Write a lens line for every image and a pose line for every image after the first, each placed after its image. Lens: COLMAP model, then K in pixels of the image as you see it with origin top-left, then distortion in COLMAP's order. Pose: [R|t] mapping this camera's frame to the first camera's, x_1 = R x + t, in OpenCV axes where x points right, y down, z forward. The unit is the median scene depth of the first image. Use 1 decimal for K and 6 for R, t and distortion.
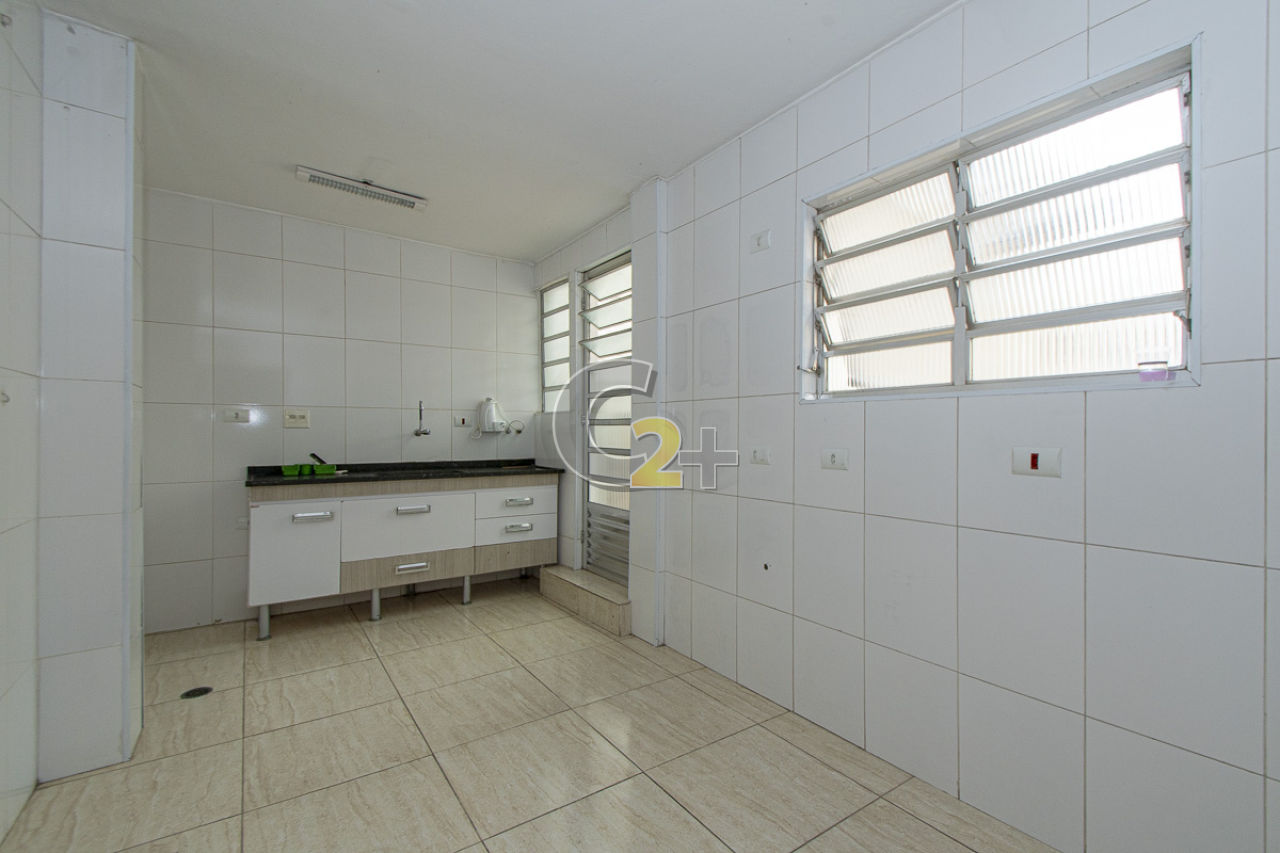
lens RADIAL K [[561.6, 0, 659.8], [0, 561.6, 427.7], [0, 0, 1]] dist [0.001972, 0.000137]
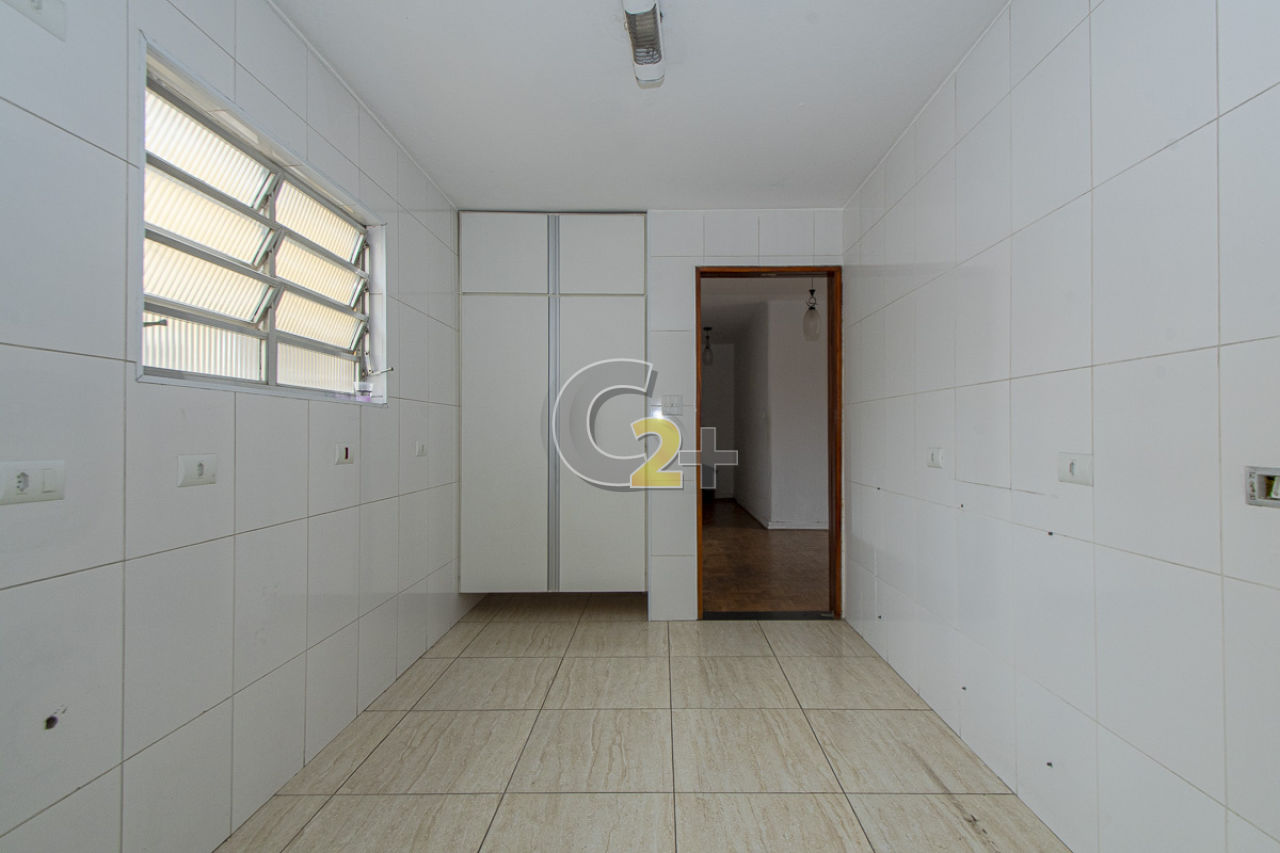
lens RADIAL K [[561.6, 0, 659.8], [0, 561.6, 427.7], [0, 0, 1]] dist [0.001972, 0.000137]
pose [[-0.809953, 0.007133, 0.586452, -0.603853], [-0.002448, 0.999876, -0.015544, 0.014255], [-0.586490, -0.014025, -0.809835, 1.330512]]
